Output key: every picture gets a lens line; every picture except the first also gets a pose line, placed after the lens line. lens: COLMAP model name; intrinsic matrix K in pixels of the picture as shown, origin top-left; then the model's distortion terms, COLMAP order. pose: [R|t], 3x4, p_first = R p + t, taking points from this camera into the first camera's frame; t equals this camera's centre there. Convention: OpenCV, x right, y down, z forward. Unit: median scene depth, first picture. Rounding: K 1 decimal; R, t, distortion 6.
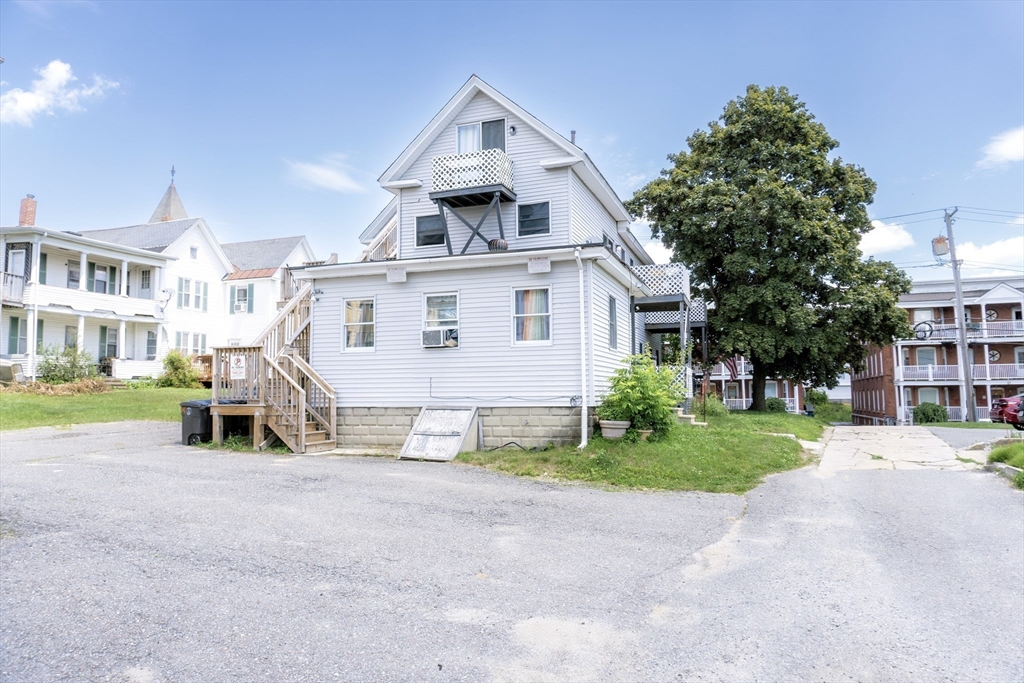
lens RADIAL K [[685.7, 0, 503.2], [0, 685.7, 340.0], [0, 0, 1]] dist [-0.000524, -0.000644]
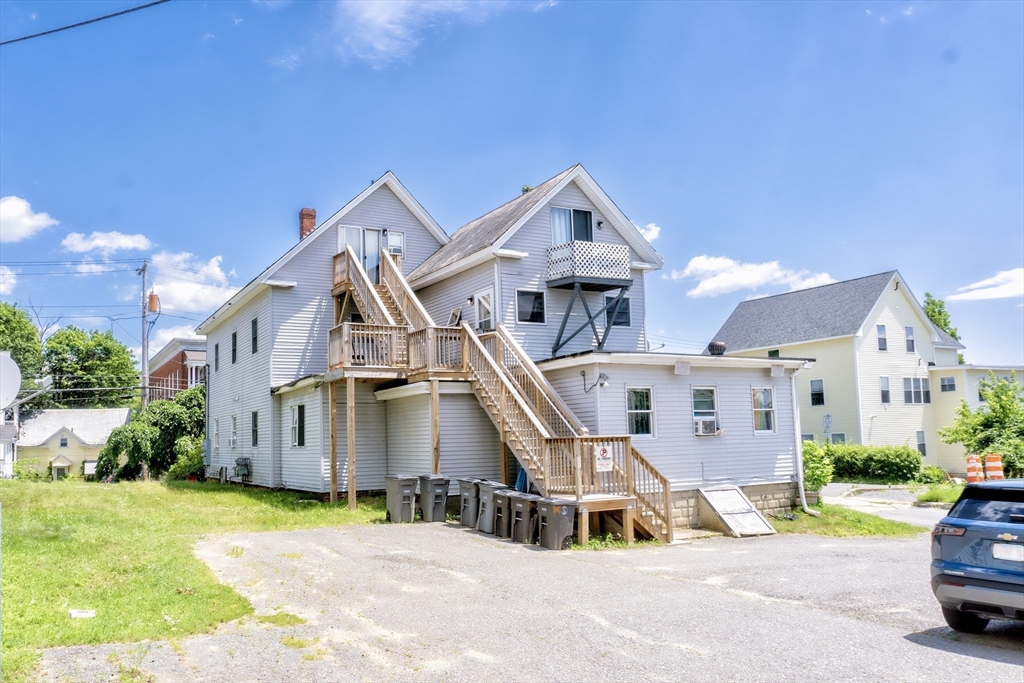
lens RADIAL K [[756.2, 0, 447.5], [0, 756.2, 381.6], [0, 0, 1]] dist [-0.003198, -0.034143]
pose [[0.681241, 0.044703, 0.730693, -1.000101], [-0.040232, 0.998912, -0.023604, -0.024408], [-0.730953, -0.013317, 0.682298, 0.360807]]
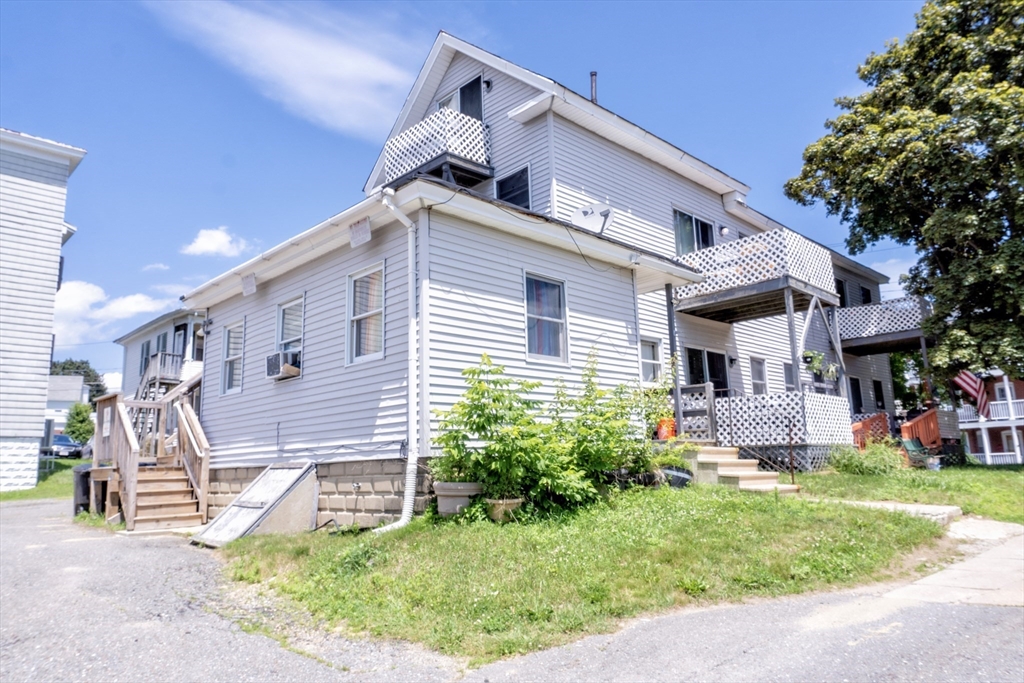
lens RADIAL K [[685.7, 0, 503.2], [0, 685.7, 340.0], [0, 0, 1]] dist [-0.000524, -0.000644]
pose [[0.899573, -0.101840, -0.424732, 0.313861], [0.062427, 0.992432, -0.105741, 0.045514], [0.432286, 0.068607, 0.899123, 0.359770]]
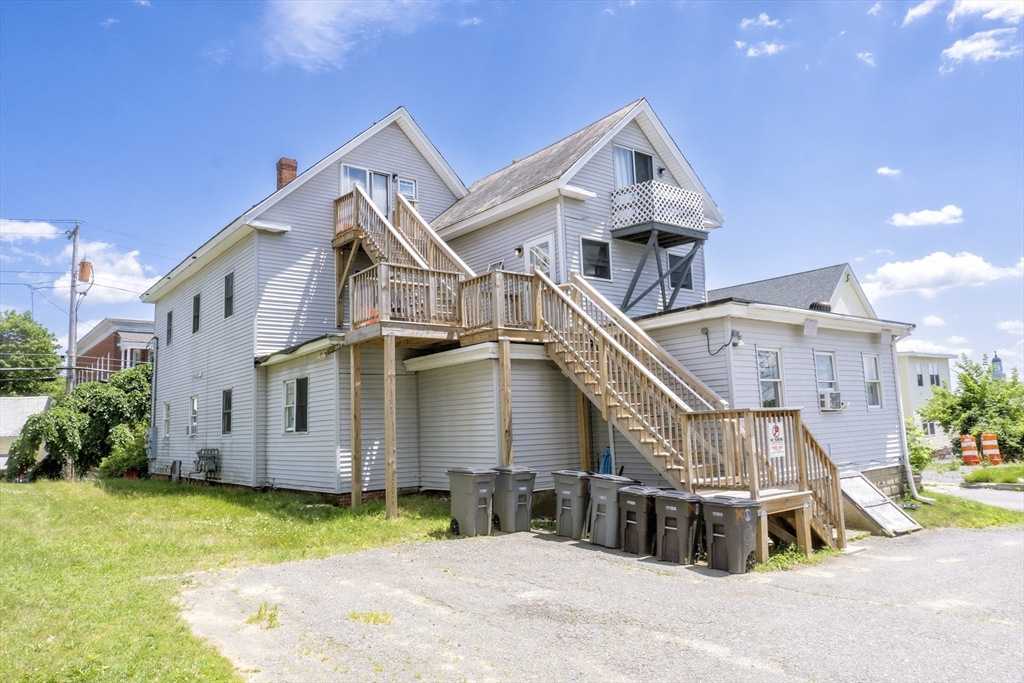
lens RADIAL K [[692.5, 0, 514.6], [0, 692.5, 338.0], [0, 0, 1]] dist [0.001012, -0.037675]
pose [[0.524739, 0.093007, 0.846167, -0.866856], [-0.038231, 0.995585, -0.085722, 0.006579], [-0.850404, 0.012632, 0.525978, 0.672643]]
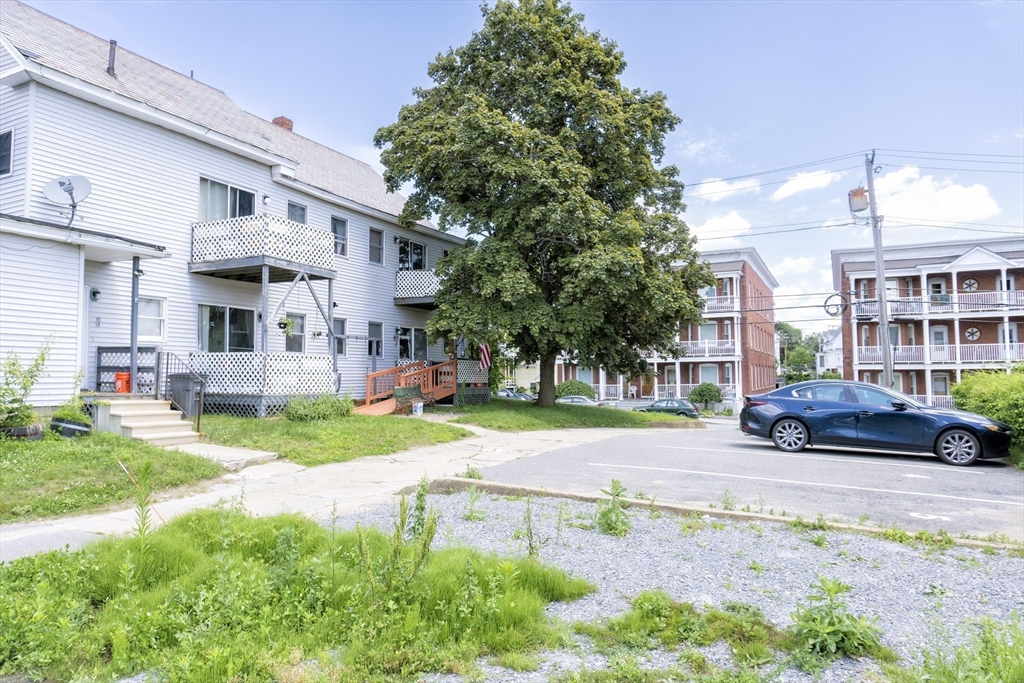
lens RADIAL K [[692.5, 0, 514.6], [0, 692.5, 338.0], [0, 0, 1]] dist [0.001012, -0.037675]
pose [[0.995157, -0.001100, -0.098297, 0.660097], [0.003937, 0.999581, 0.028676, 0.003478], [0.098224, -0.028924, 0.994744, 0.302356]]
